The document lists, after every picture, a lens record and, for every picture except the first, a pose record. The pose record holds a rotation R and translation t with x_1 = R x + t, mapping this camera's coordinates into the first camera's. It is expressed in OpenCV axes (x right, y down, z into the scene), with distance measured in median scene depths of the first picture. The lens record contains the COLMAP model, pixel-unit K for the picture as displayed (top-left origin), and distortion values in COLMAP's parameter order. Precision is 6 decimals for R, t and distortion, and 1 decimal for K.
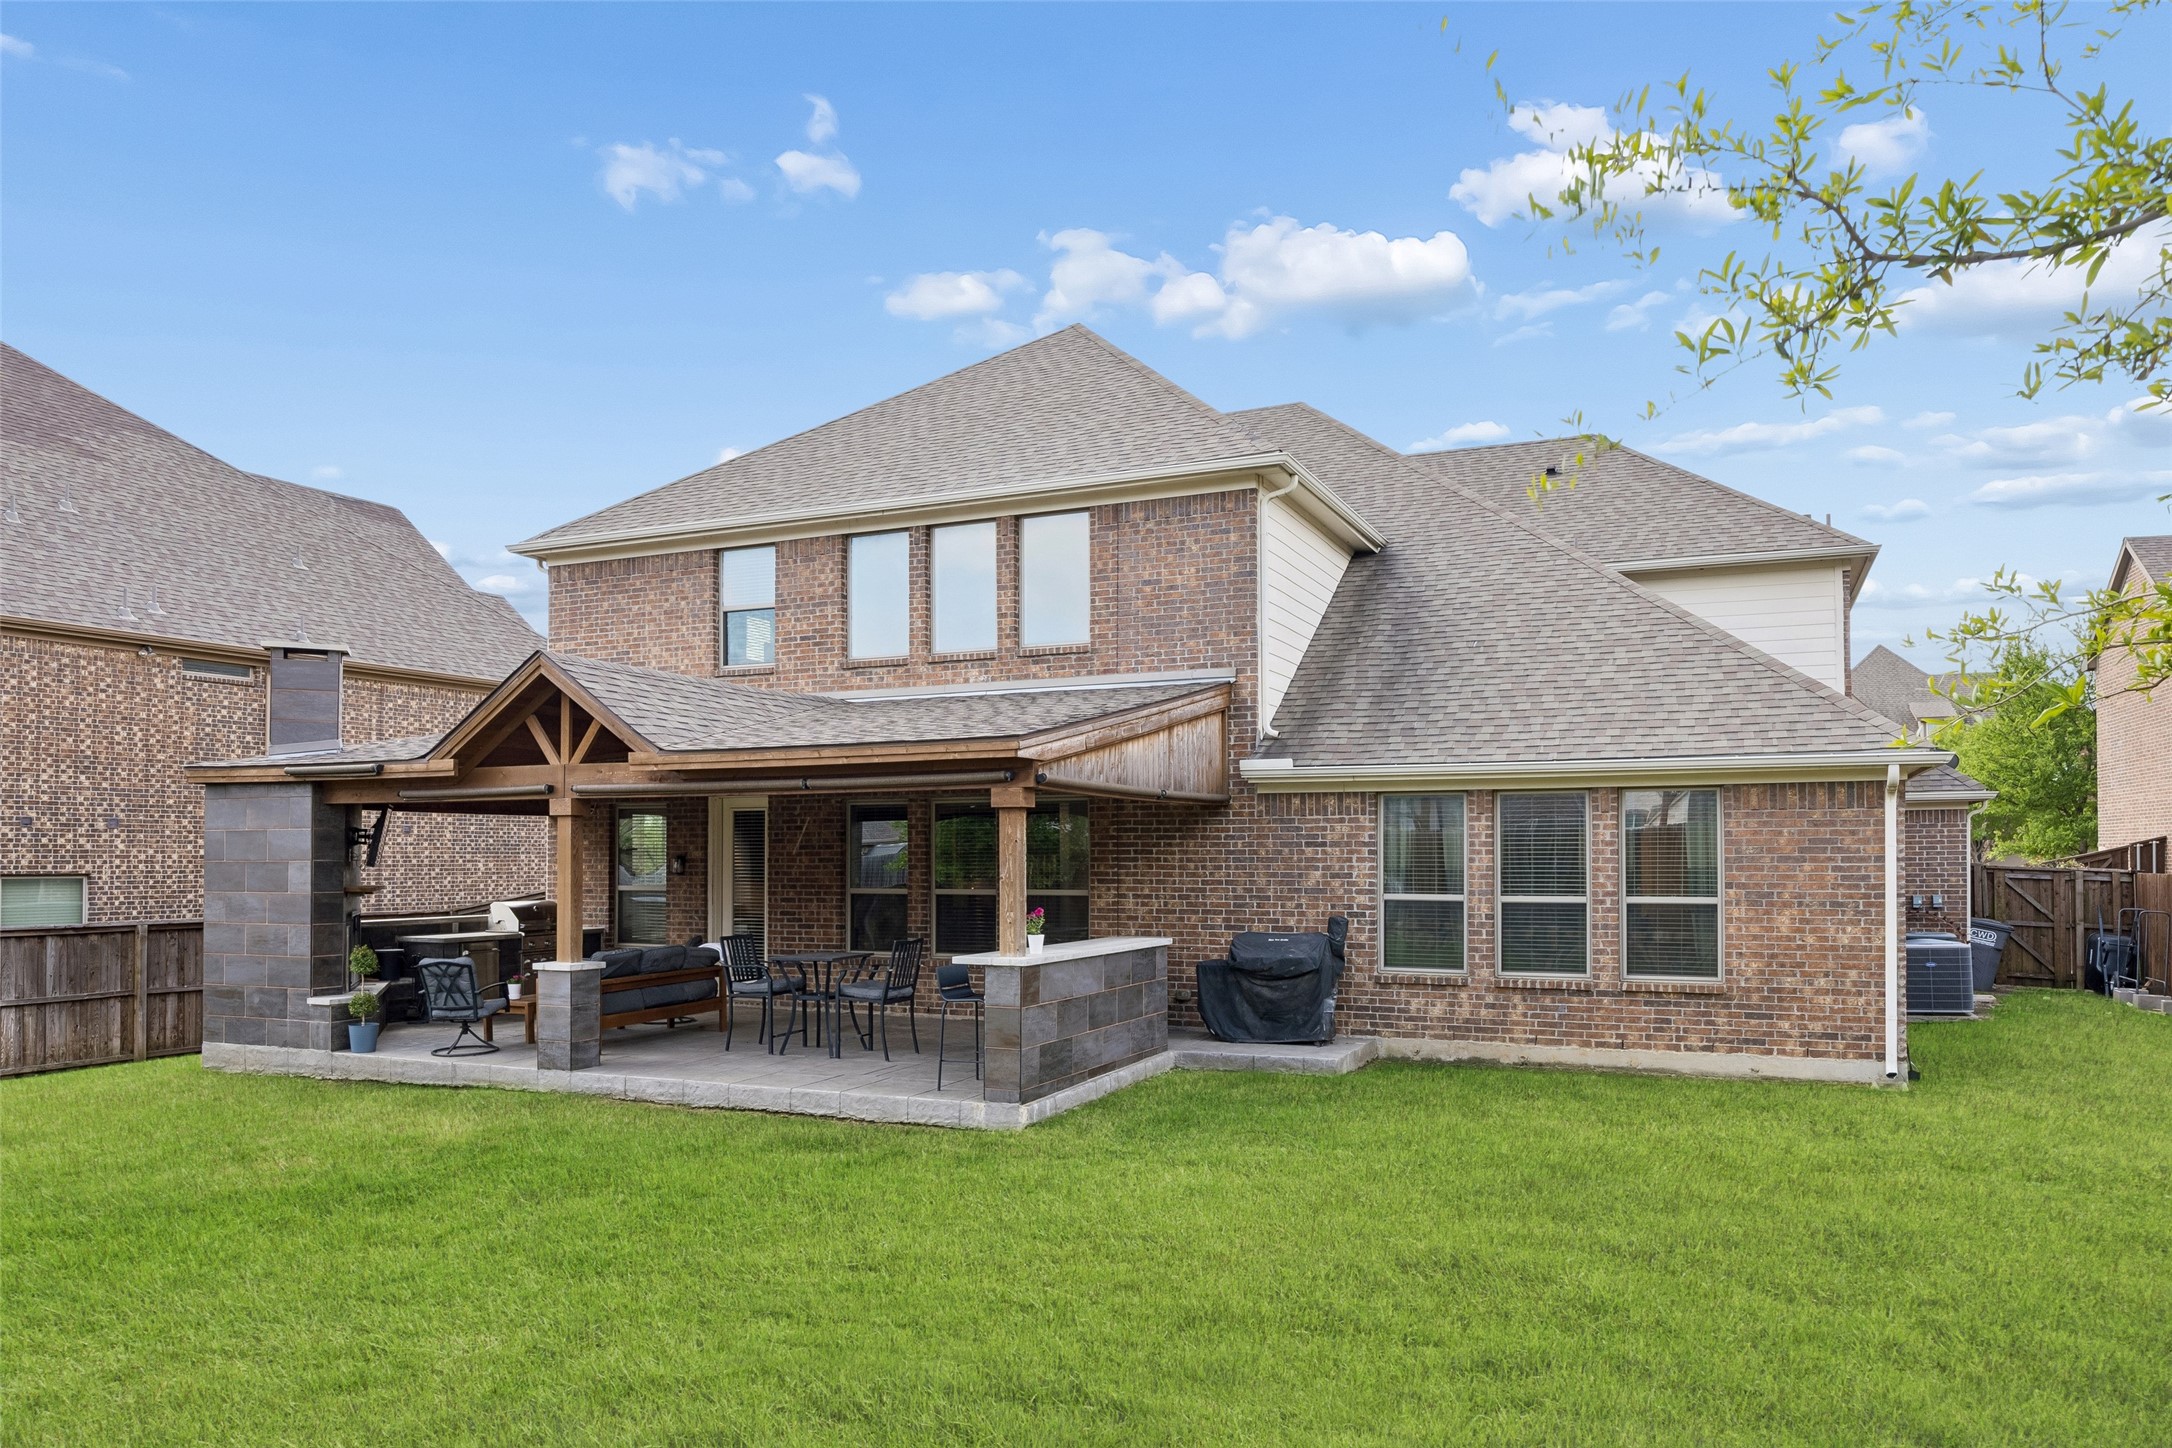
lens RADIAL K [[1487.7, 0, 1072.1], [0, 1487.7, 816.4], [0, 0, 1]] dist [-0.000807, 0.003716]
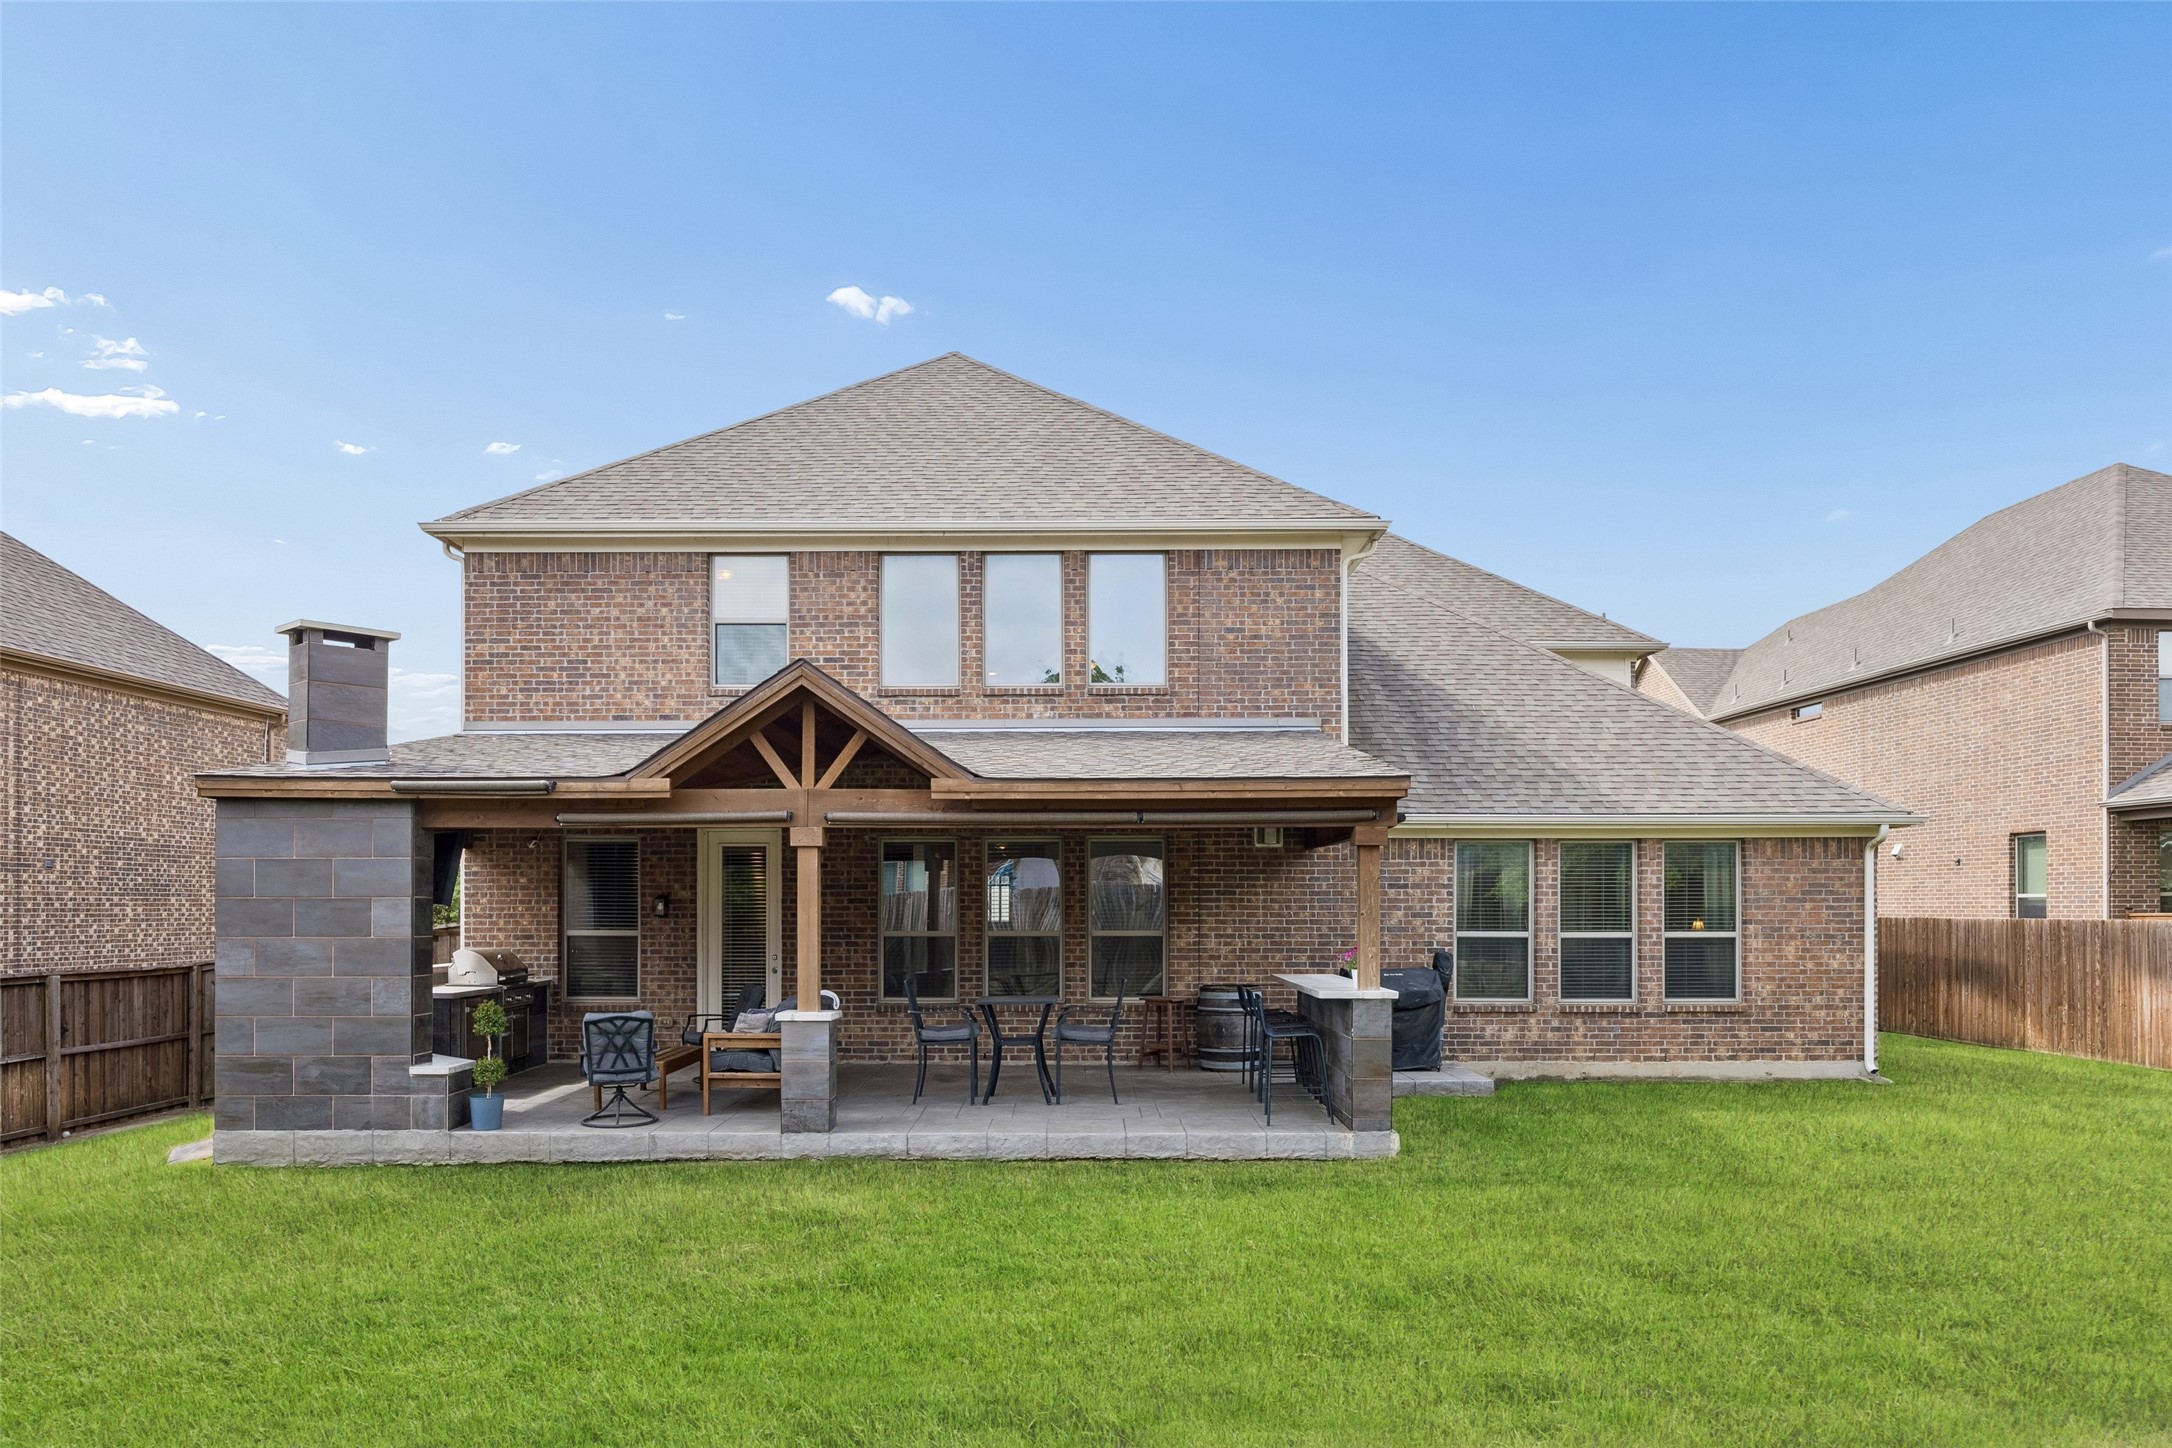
lens RADIAL K [[1487.7, 0, 1130.5], [0, 1487.7, 892.0], [0, 0, 1]] dist [-0.000807, 0.003716]
pose [[0.911768, 0.005057, 0.410675, -0.478296], [-0.012102, 0.999821, 0.014556, 0.010087], [-0.410527, -0.018241, 0.911666, 0.100051]]
